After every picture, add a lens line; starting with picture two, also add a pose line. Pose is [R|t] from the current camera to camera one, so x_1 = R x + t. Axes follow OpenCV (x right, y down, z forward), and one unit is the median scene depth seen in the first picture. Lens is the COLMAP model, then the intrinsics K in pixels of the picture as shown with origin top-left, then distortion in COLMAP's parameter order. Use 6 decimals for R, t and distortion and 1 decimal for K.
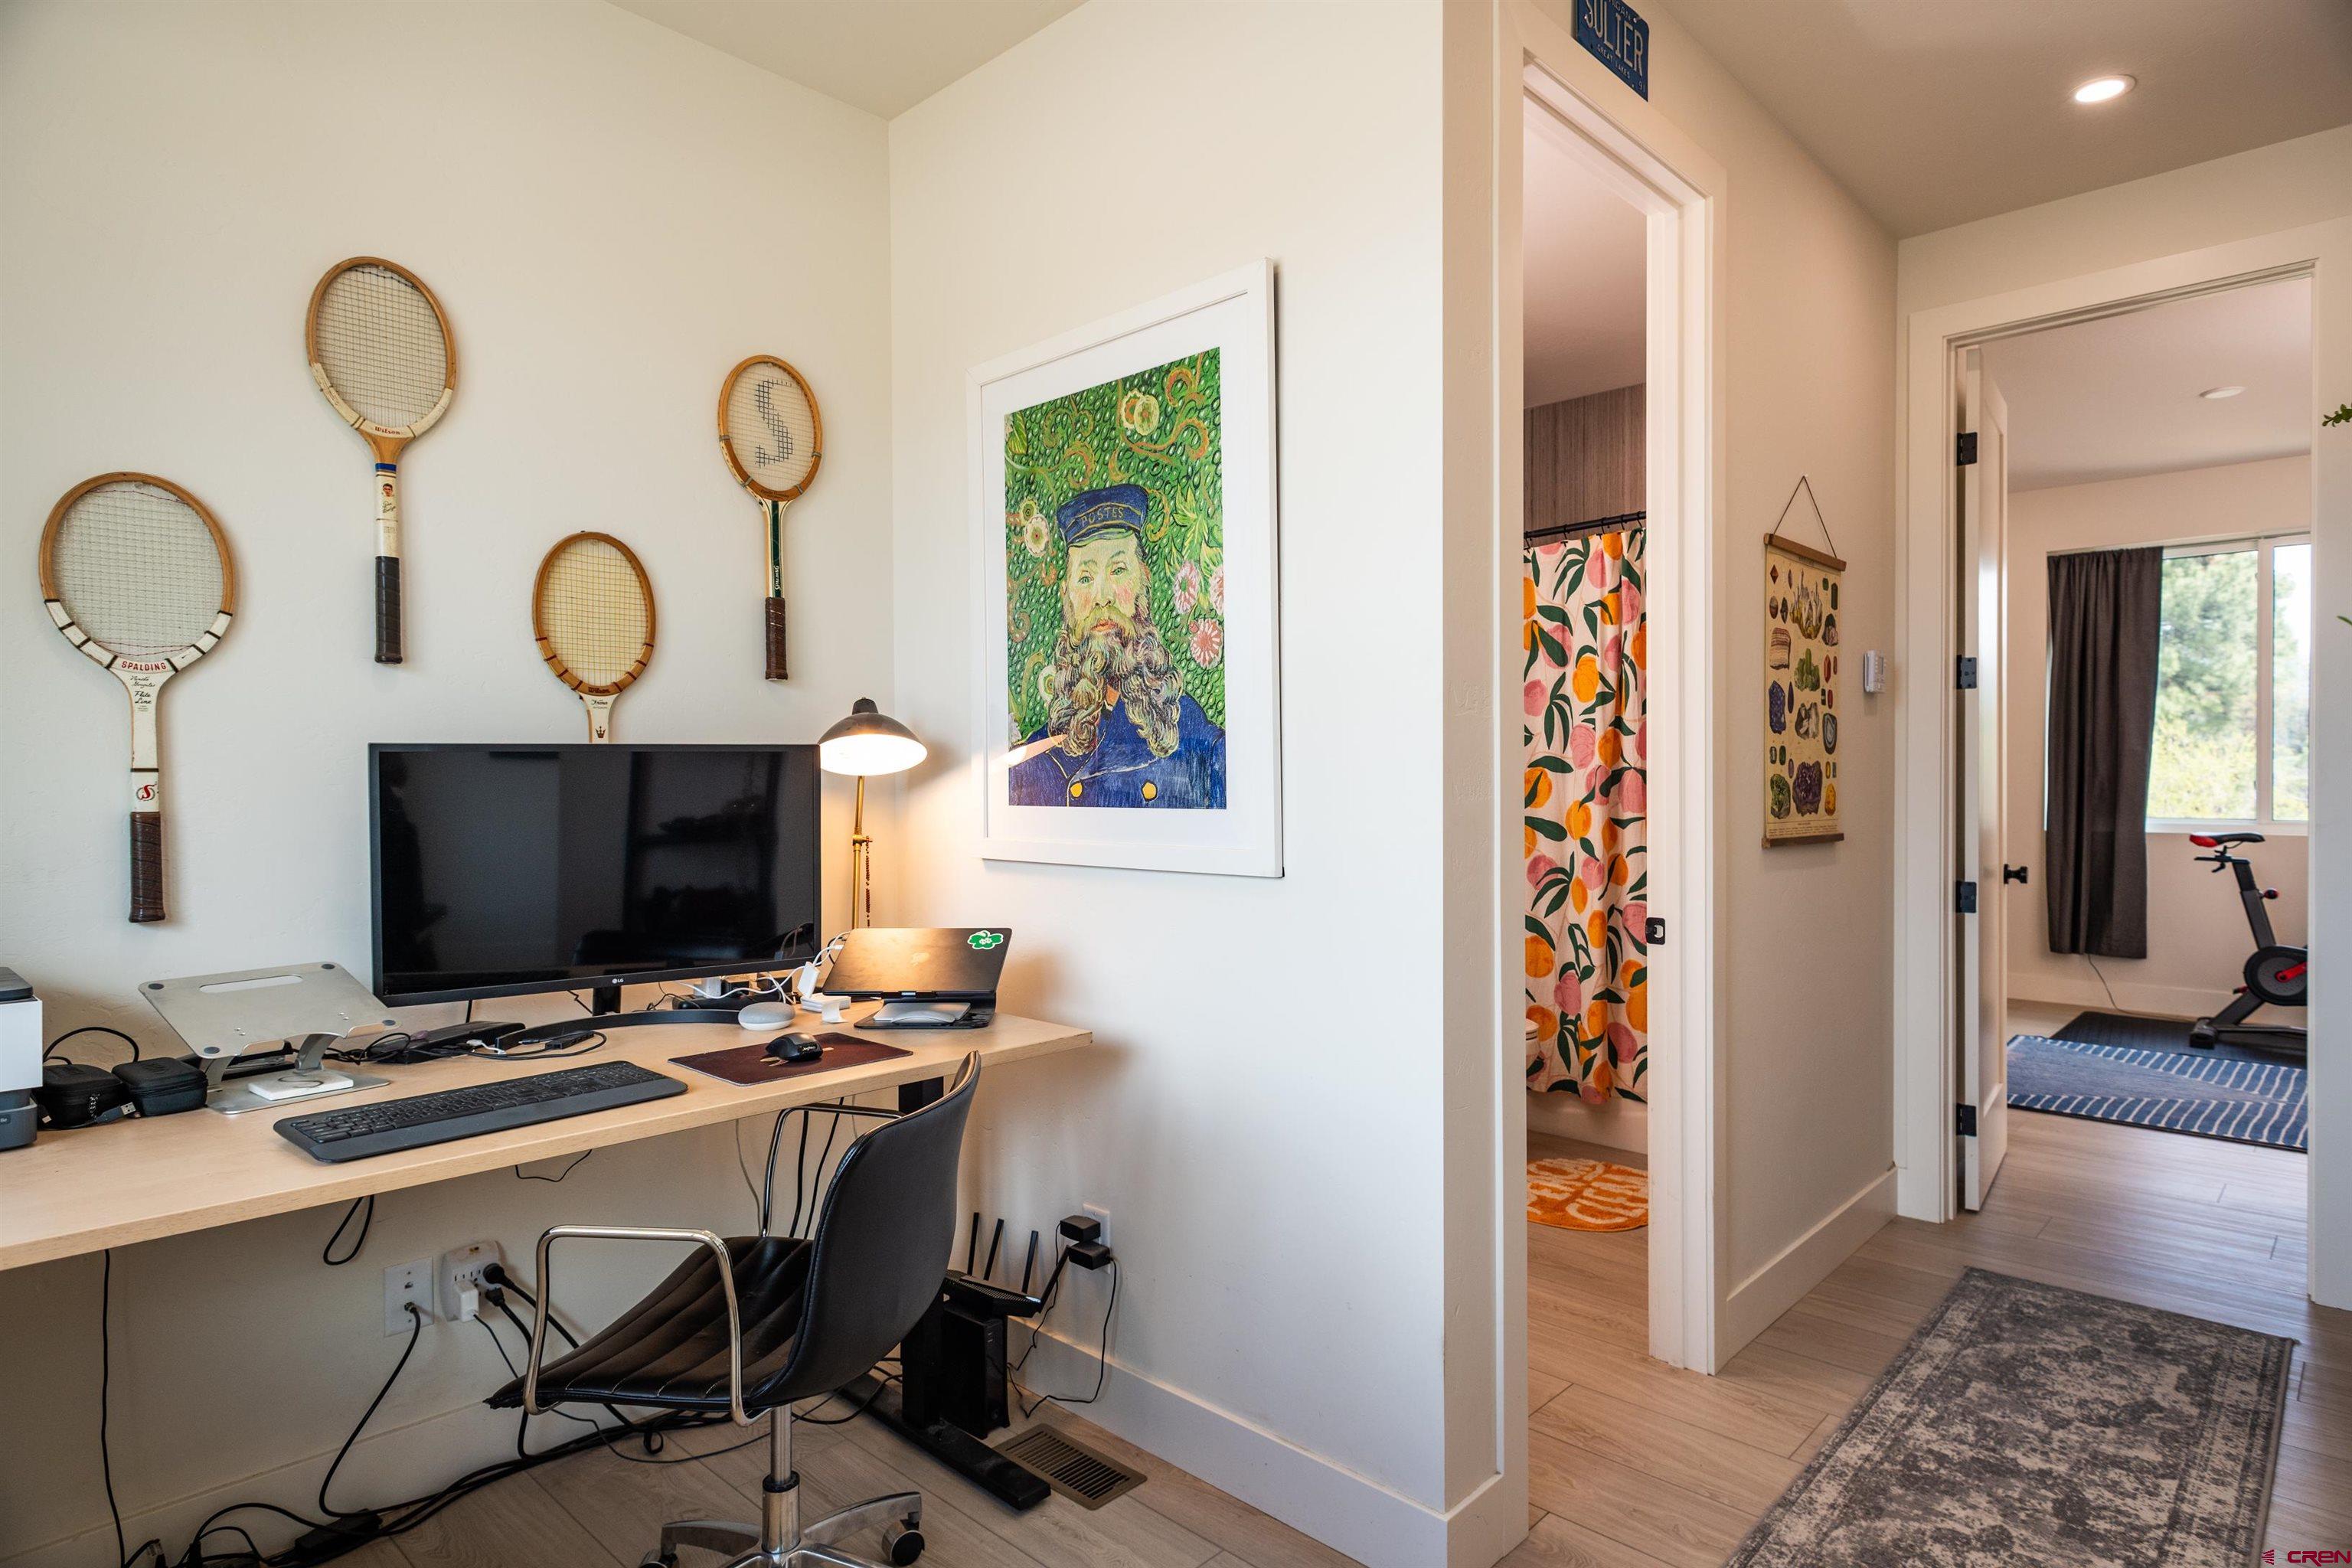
lens RADIAL K [[1296.8, 0, 1183.2], [0, 1296.8, 785.3], [0, 0, 1]] dist [0.006152, -0.000026]
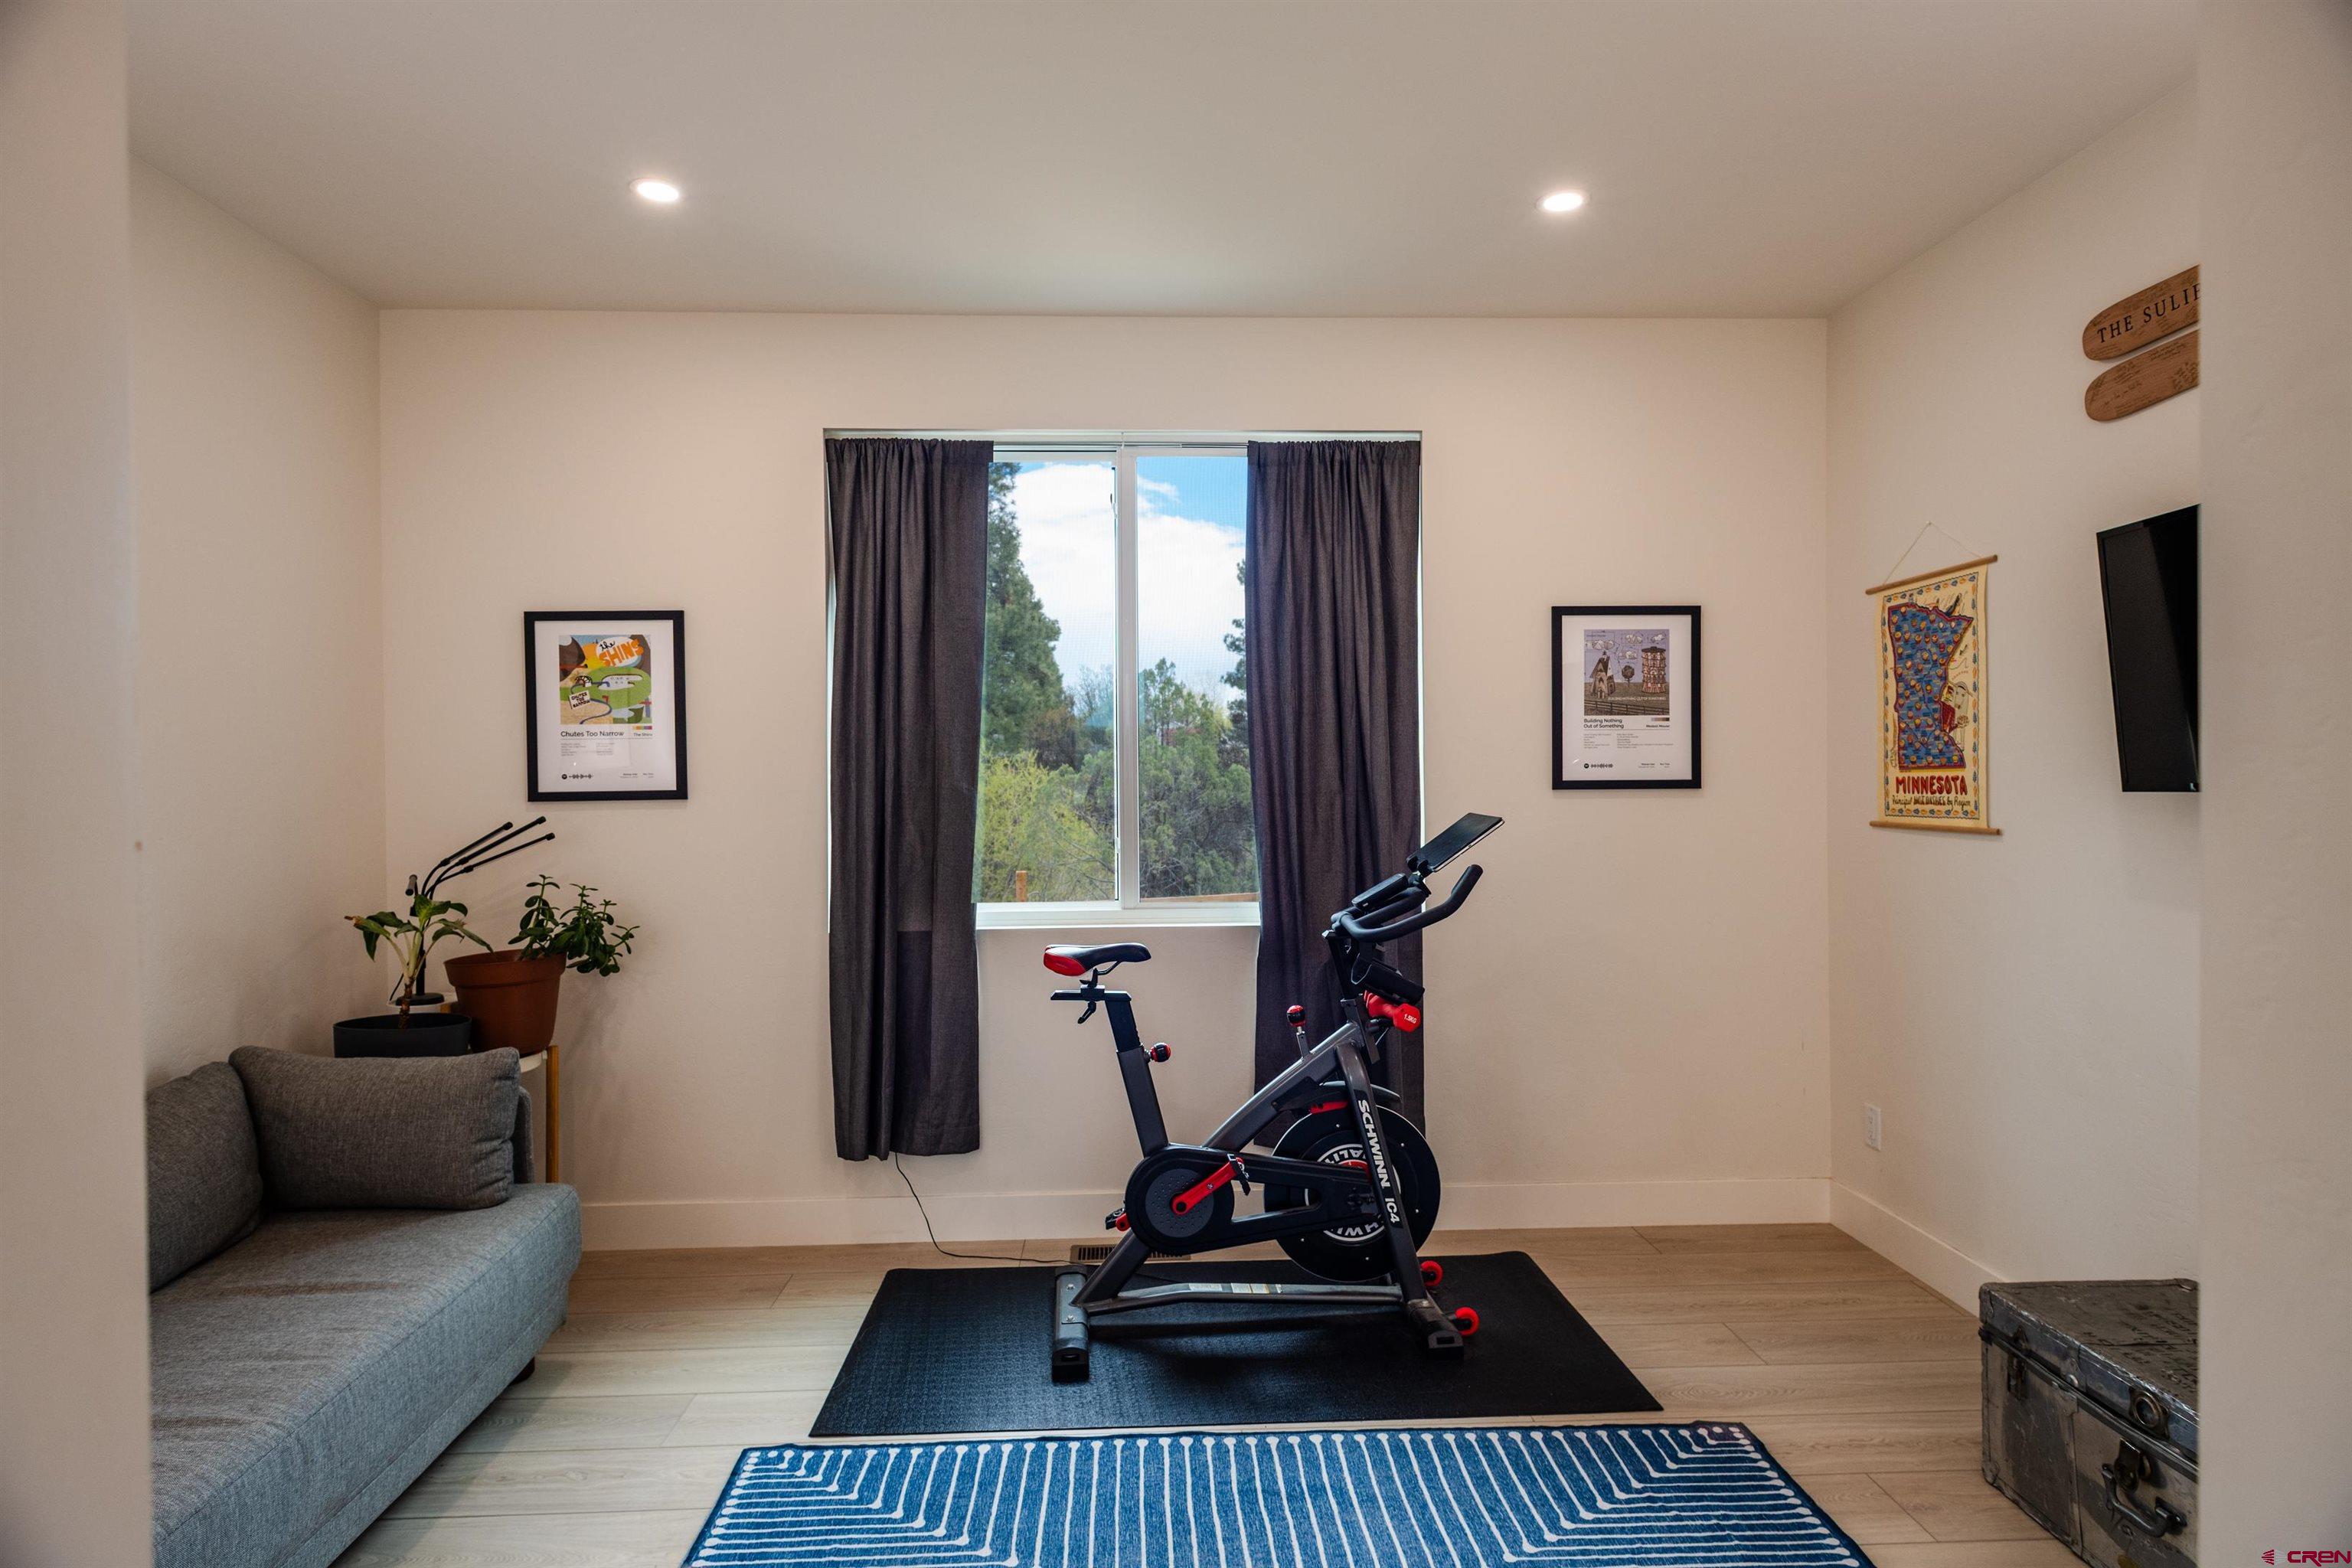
lens RADIAL K [[1296.8, 0, 1183.2], [0, 1296.8, 785.3], [0, 0, 1]] dist [0.006152, -0.000026]
pose [[0.693306, -0.008313, 0.720595, 0.324355], [0.012813, 0.999918, -0.000793, -0.022038], [-0.720529, 0.009783, 0.693356, 0.444216]]
